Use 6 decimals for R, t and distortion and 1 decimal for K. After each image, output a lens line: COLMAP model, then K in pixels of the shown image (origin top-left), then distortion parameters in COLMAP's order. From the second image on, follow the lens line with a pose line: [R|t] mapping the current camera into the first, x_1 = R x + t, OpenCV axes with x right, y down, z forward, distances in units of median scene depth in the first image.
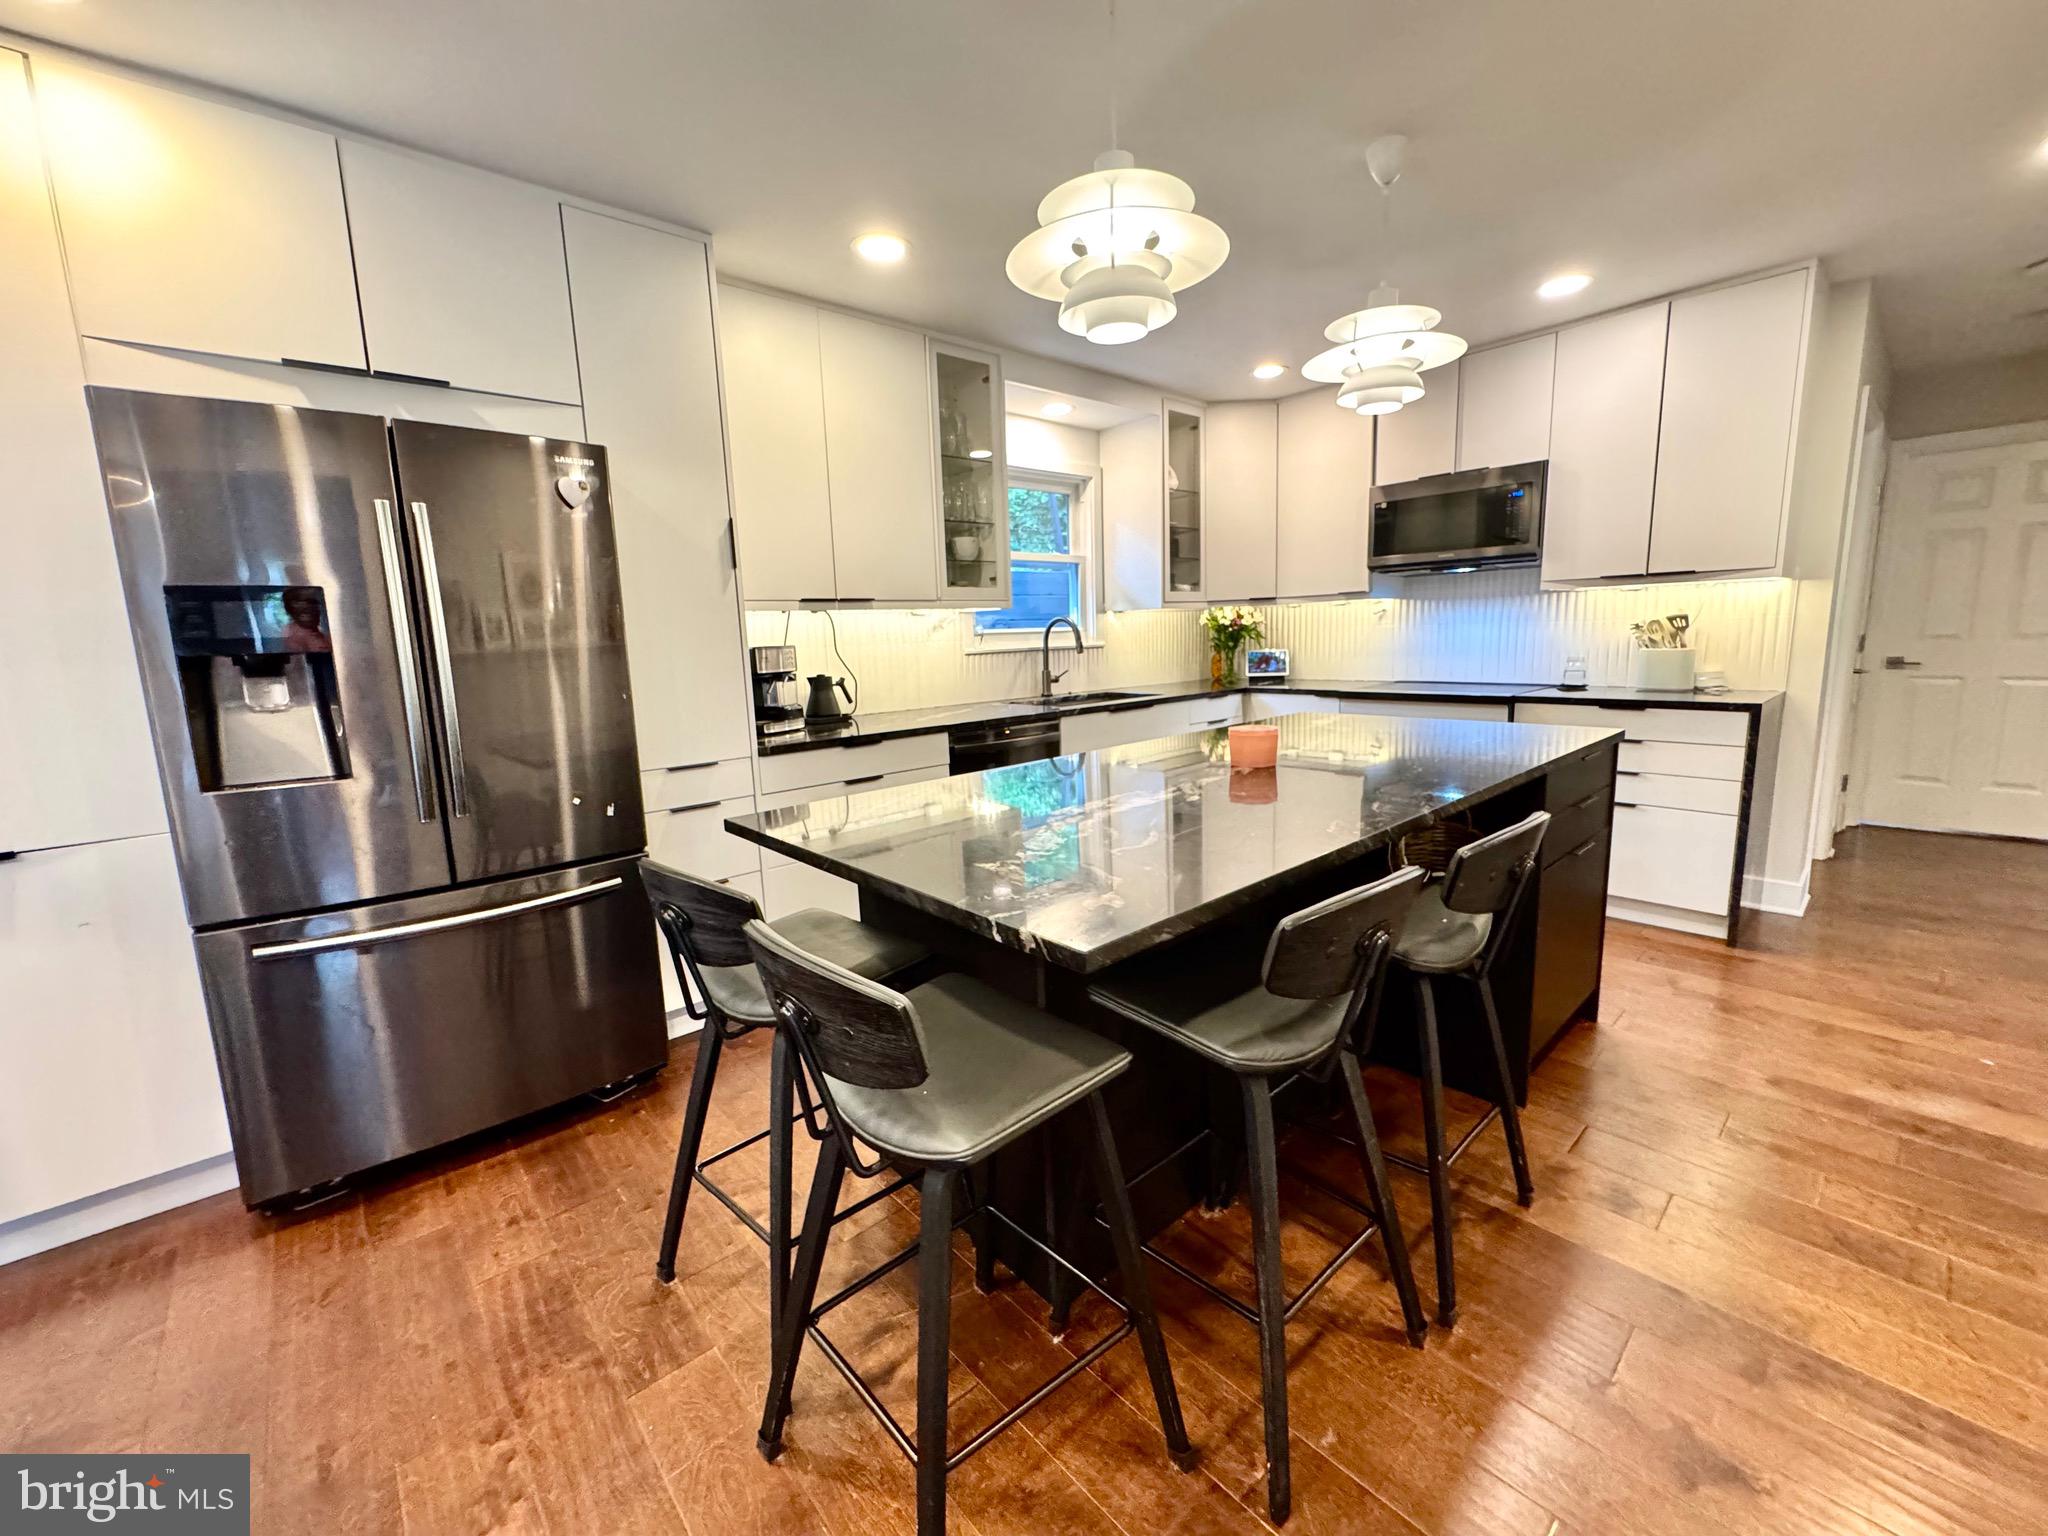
lens RADIAL K [[822.8, 0, 1024.0], [0, 822.8, 768.0], [0, 0, 1]] dist [-0.002452, -0.000218]
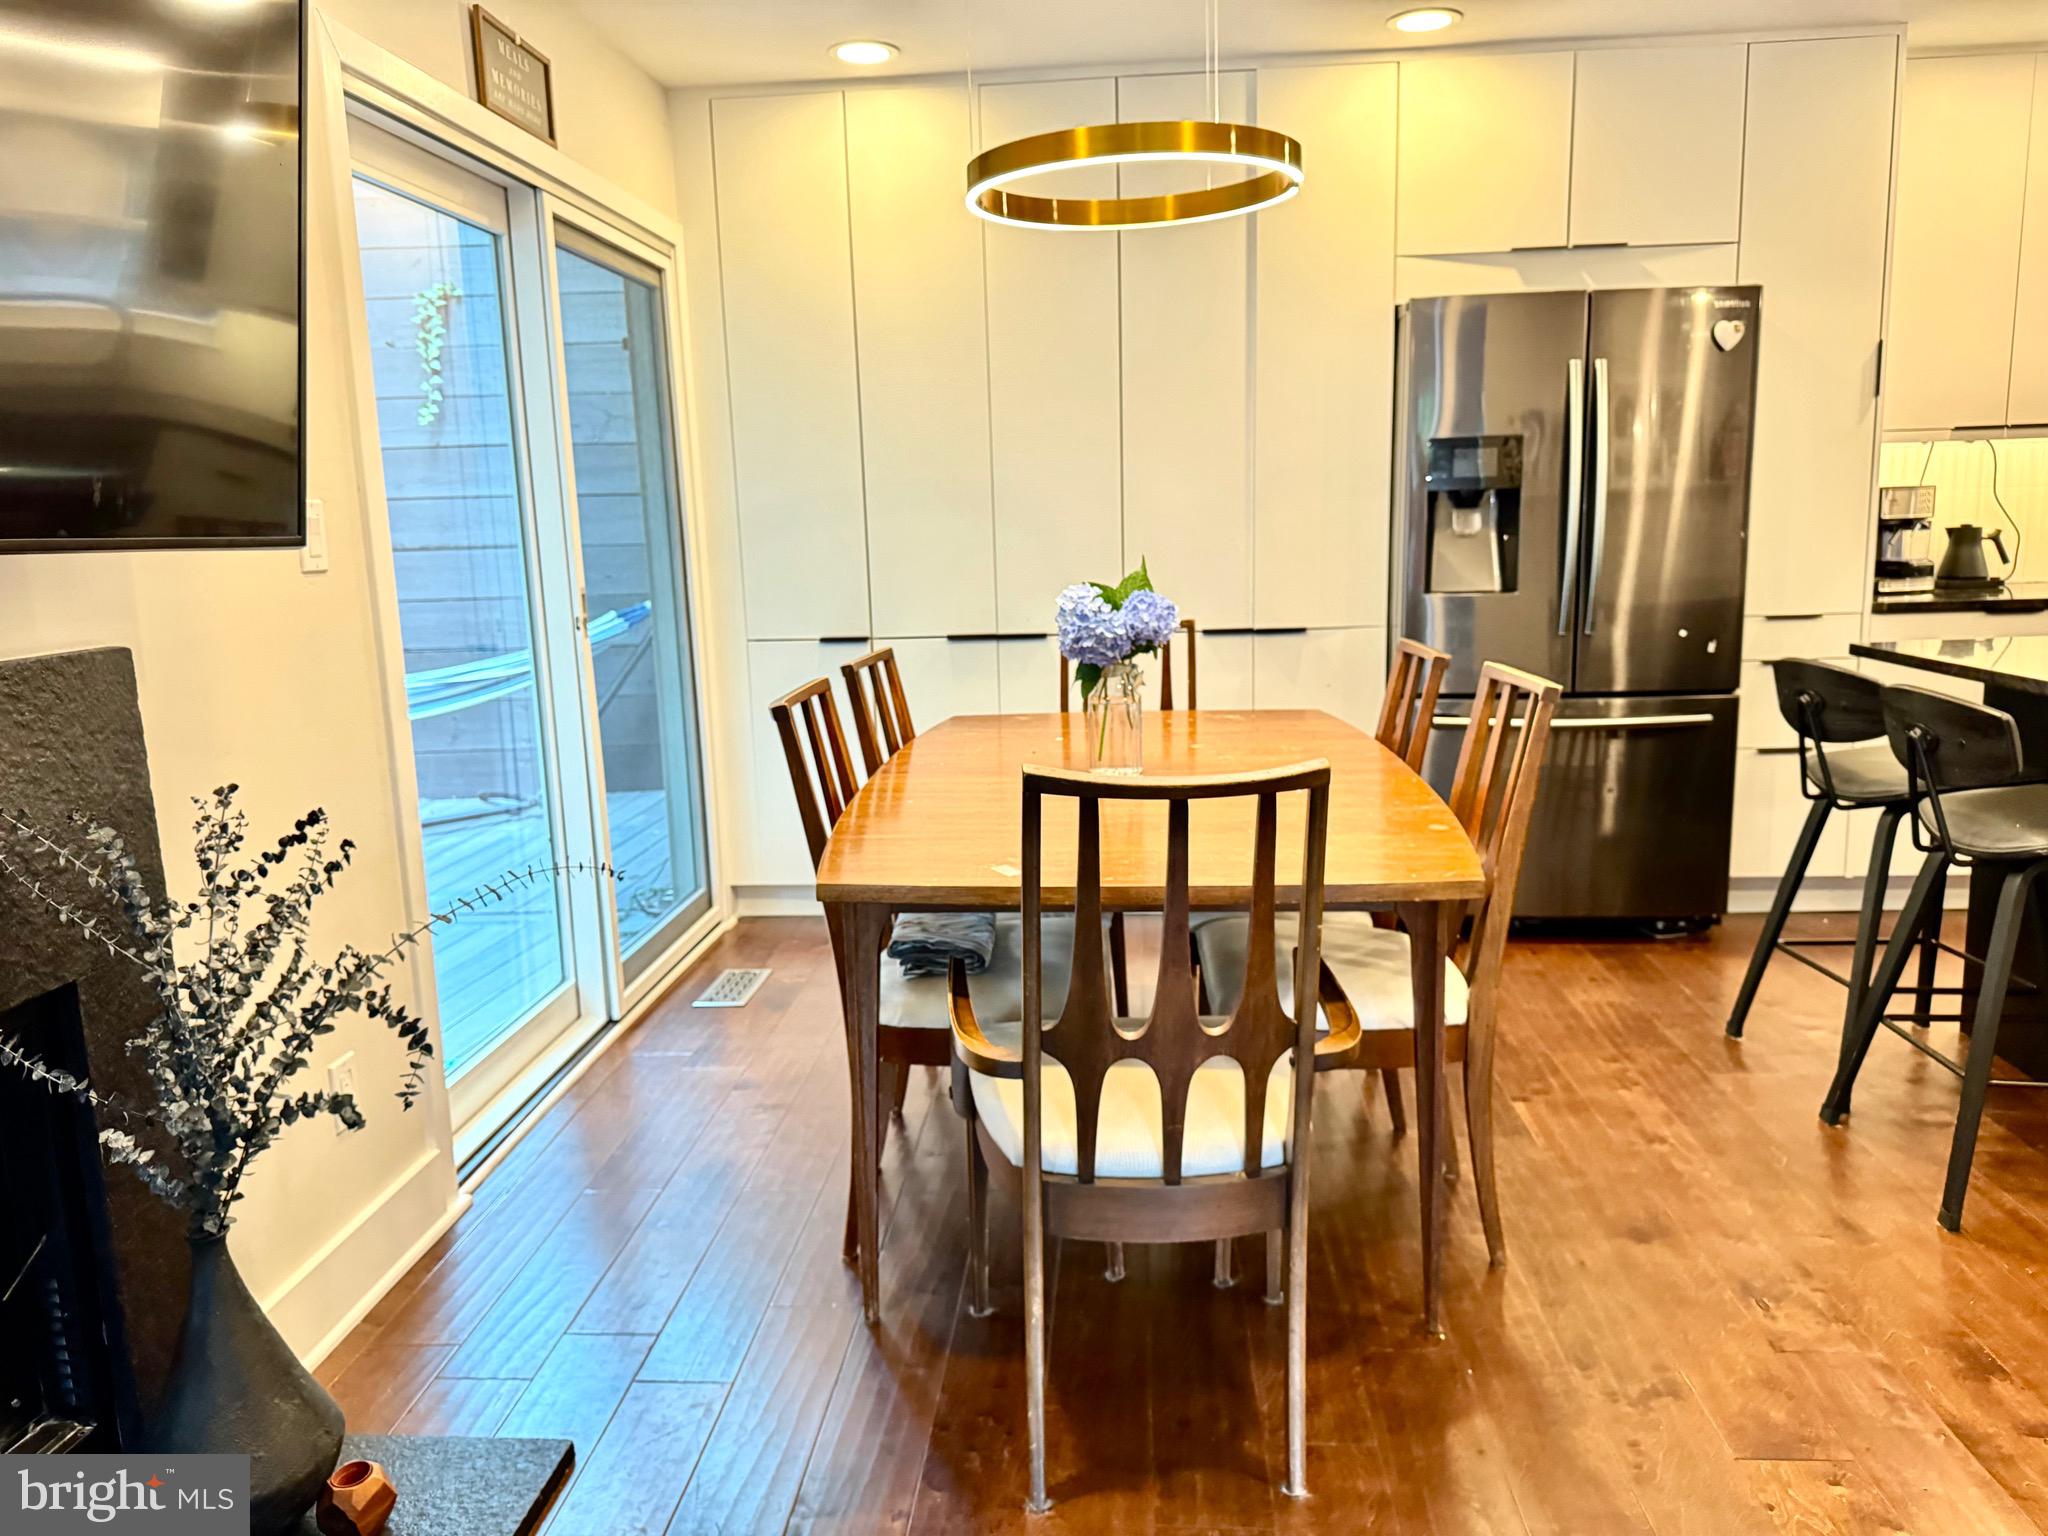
lens RADIAL K [[1457.8, 0, 1024.0], [0, 1457.8, 768.0], [0, 0, 1]] dist [-0.003892, -0.003297]
pose [[0.694237, 0.136514, -0.706682, 0.126907], [-0.108907, 0.990467, 0.084344, 0.089286], [0.711460, 0.018408, 0.702486, -0.550903]]
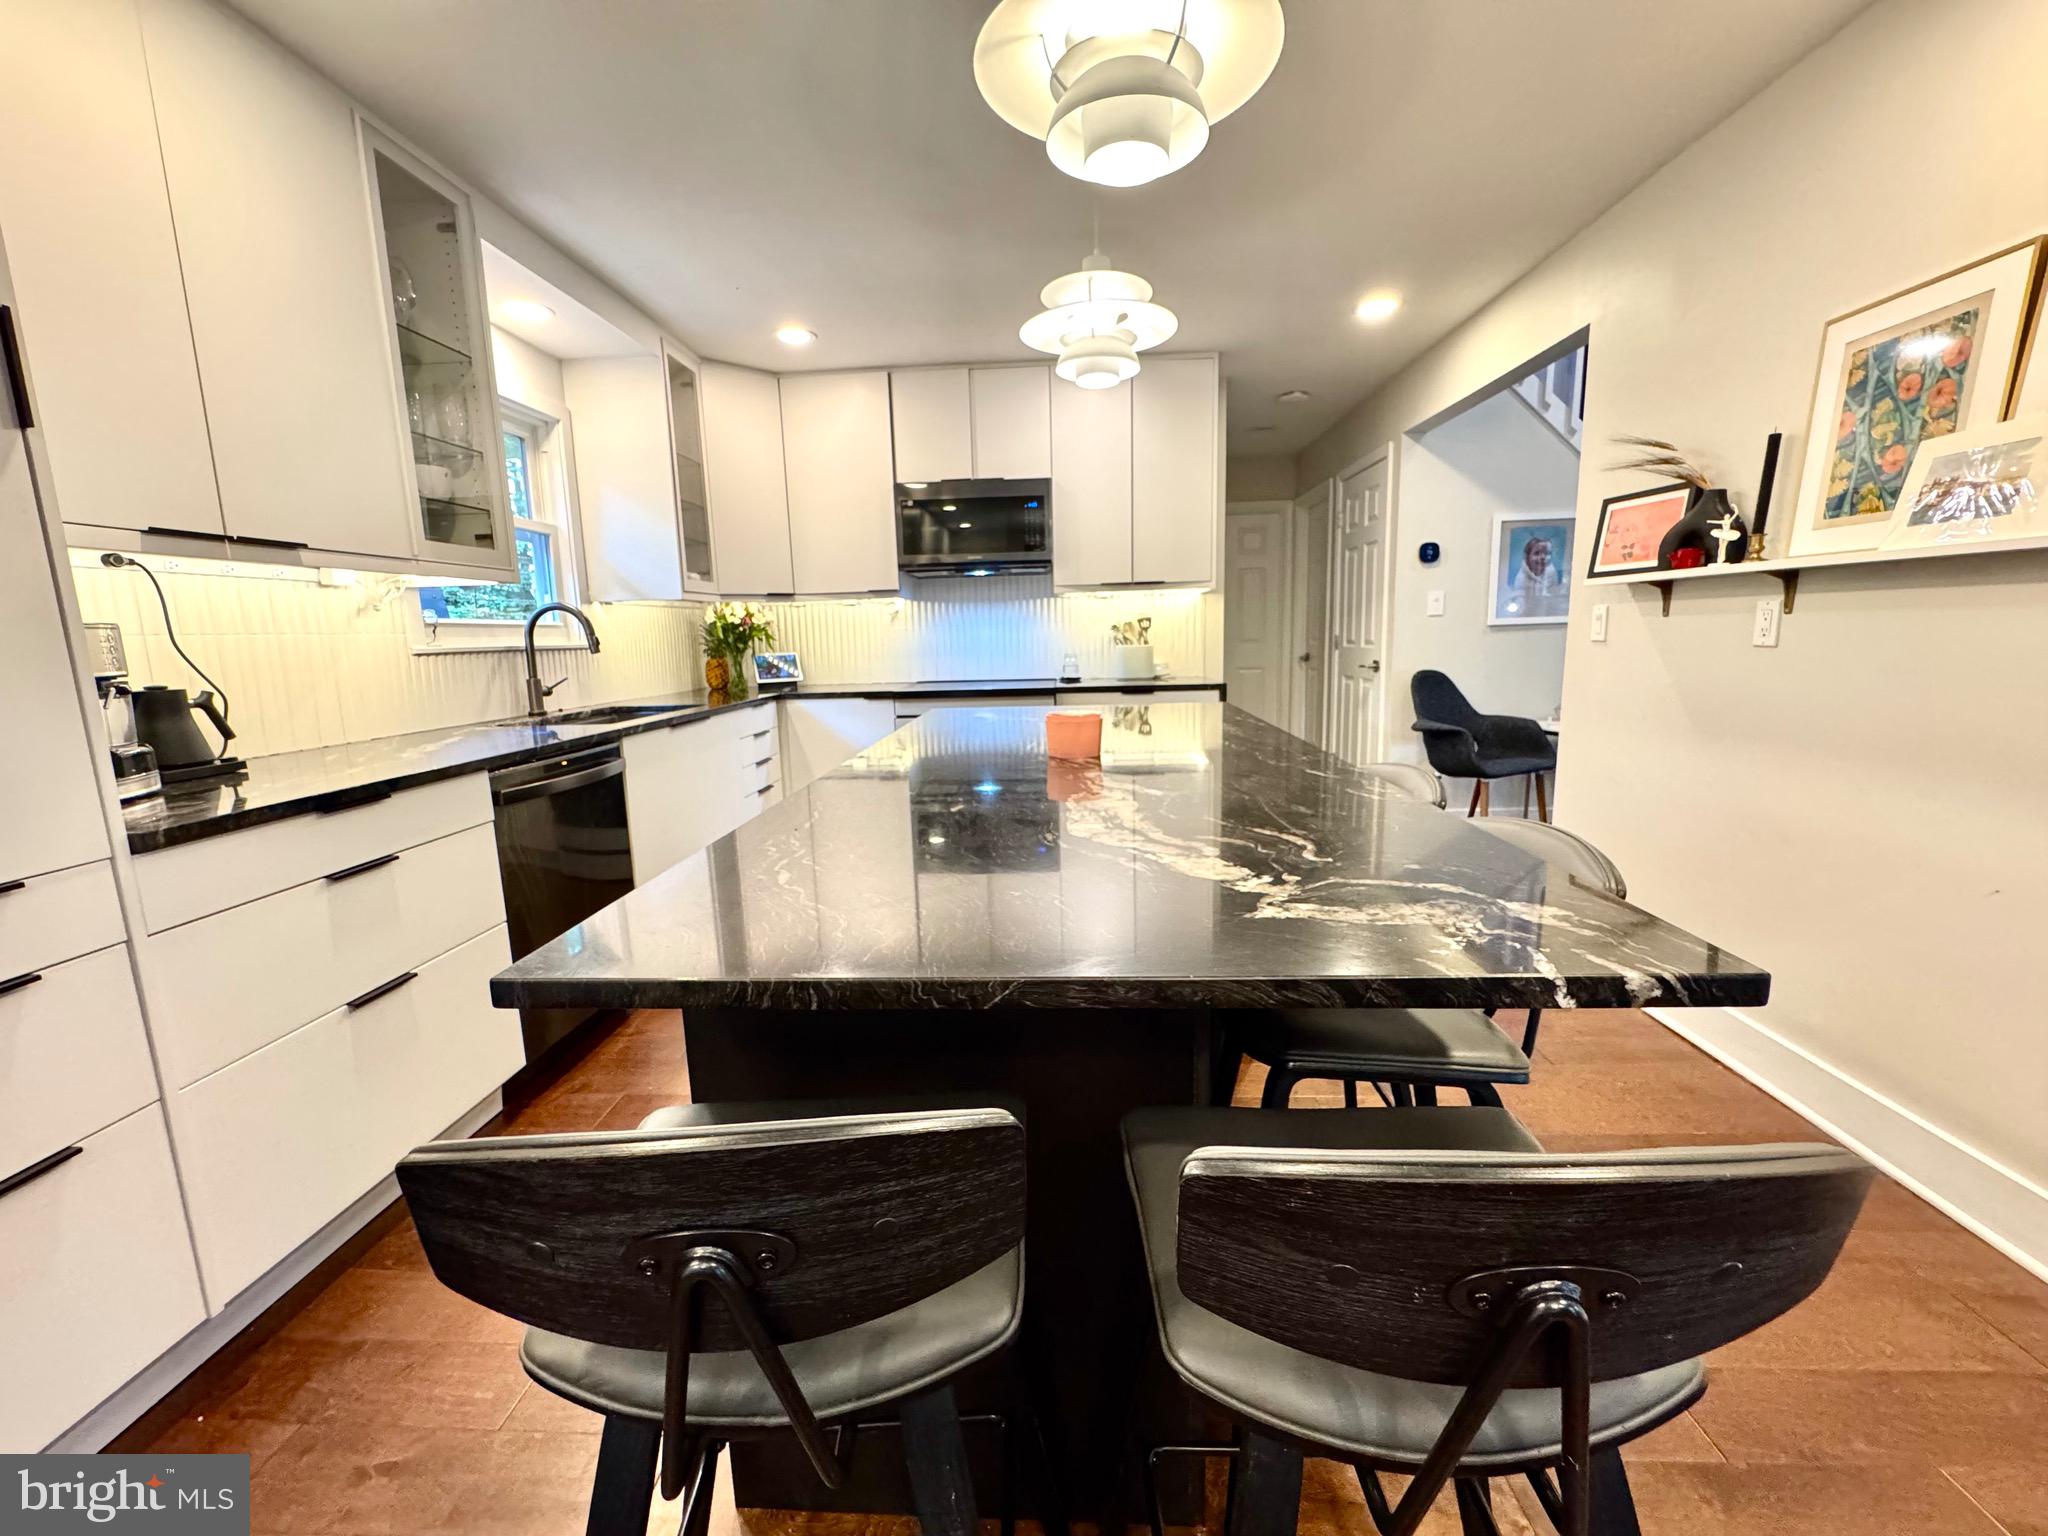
lens RADIAL K [[822.8, 0, 1024.0], [0, 822.8, 768.0], [0, 0, 1]] dist [-0.002452, -0.000218]
pose [[0.704901, -0.100620, 0.702133, -0.221234], [0.118948, 0.992638, 0.022835, -0.009918], [-0.699261, 0.067421, 0.711680, 0.249155]]
